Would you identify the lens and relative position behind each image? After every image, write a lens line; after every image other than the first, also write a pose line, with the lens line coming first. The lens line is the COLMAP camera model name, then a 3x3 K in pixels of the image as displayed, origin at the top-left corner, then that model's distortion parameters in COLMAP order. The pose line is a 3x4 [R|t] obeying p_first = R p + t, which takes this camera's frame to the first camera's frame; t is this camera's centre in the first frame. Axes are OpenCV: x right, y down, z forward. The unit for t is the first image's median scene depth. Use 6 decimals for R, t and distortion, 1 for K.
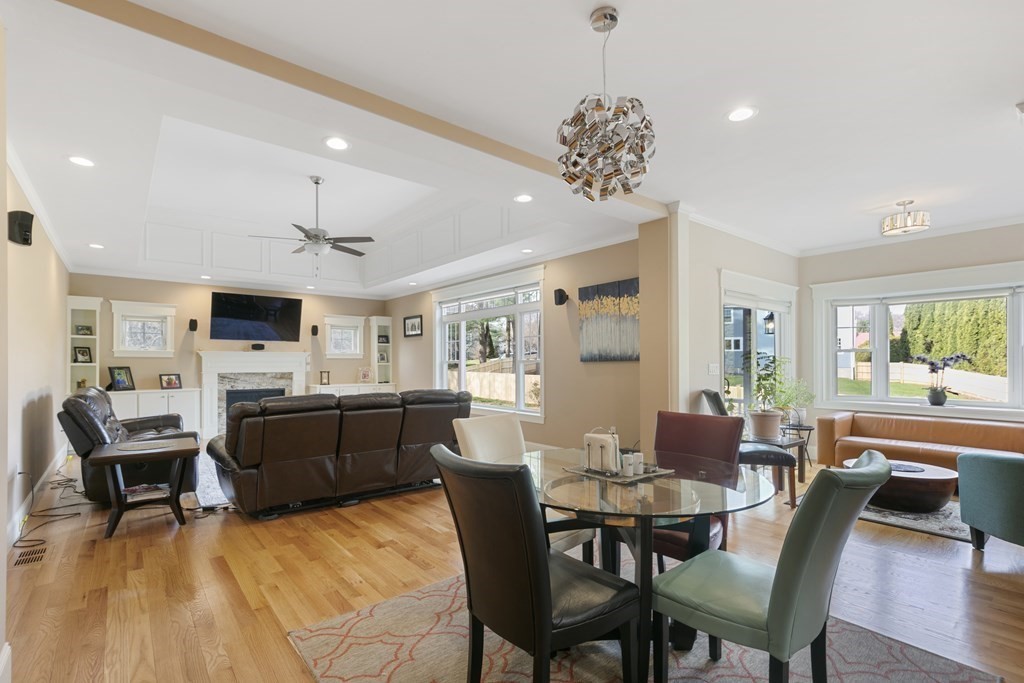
lens RADIAL K [[469.2, 0, 503.4], [0, 469.2, 360.3], [0, 0, 1]] dist [0.012937, 0.000059]
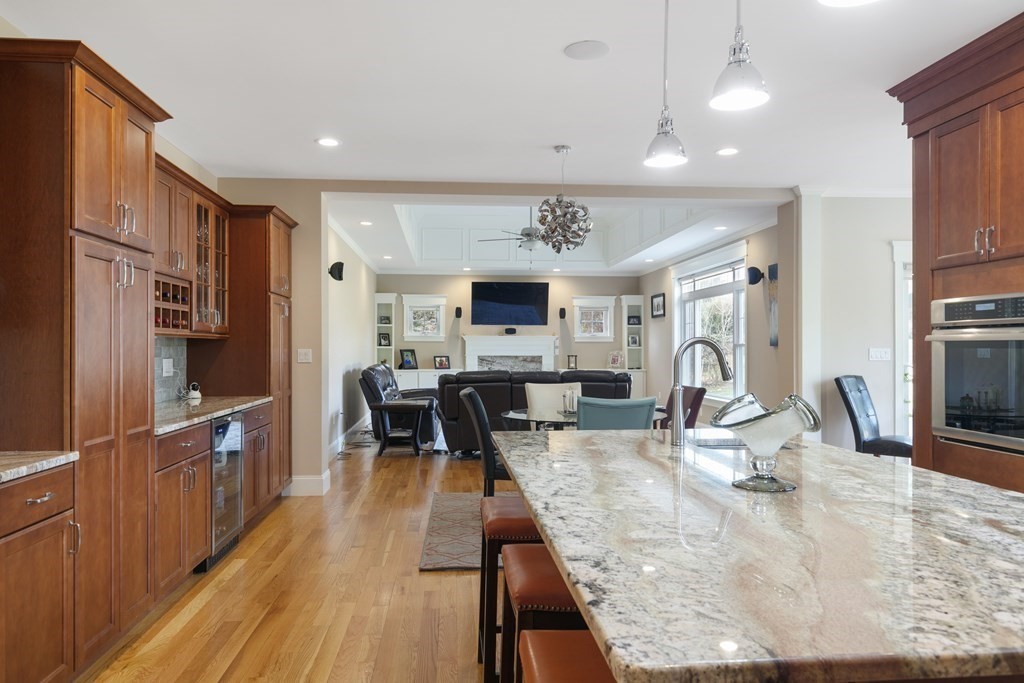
lens RADIAL K [[710.5, 0, 515.3], [0, 710.5, 345.3], [0, 0, 1]] dist [0.020862, -0.011462]
pose [[0.832527, 0.000971, -0.553984, 0.377946], [0.001163, 0.999993, 0.003500, -0.002501], [0.553984, -0.003558, 0.832520, -0.318355]]
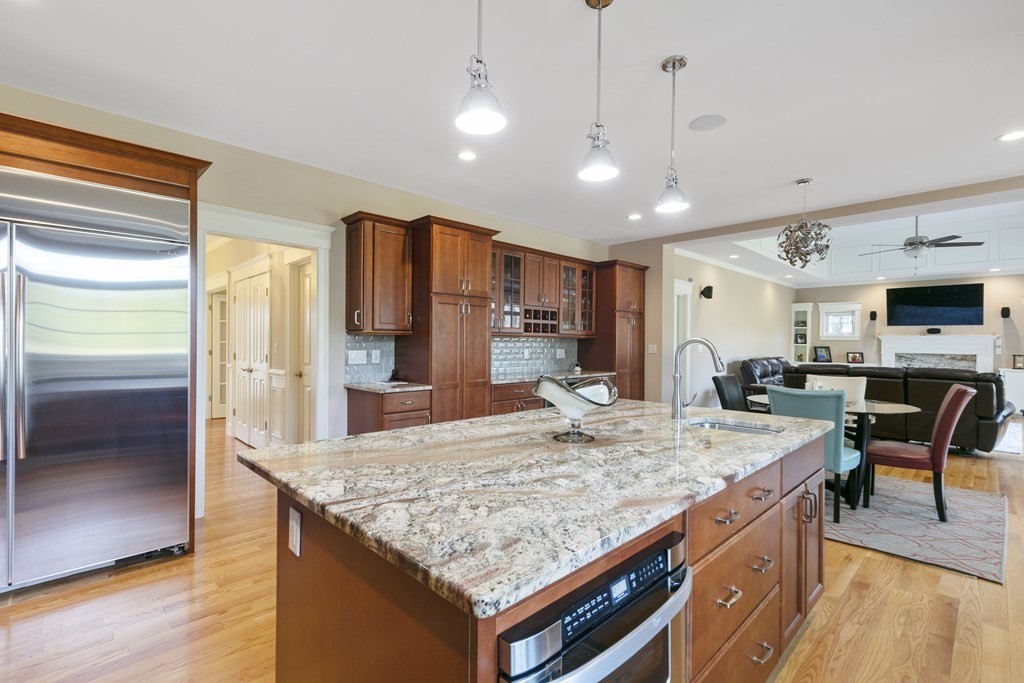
lens RADIAL K [[469.2, 0, 510.6], [0, 469.2, 342.7], [0, 0, 1]] dist [0.012937, 0.000059]
pose [[0.092461, 0.005904, -0.995699, 0.546831], [-0.003632, 0.999978, 0.005592, -0.003408], [0.995710, 0.003099, 0.092481, -0.122206]]
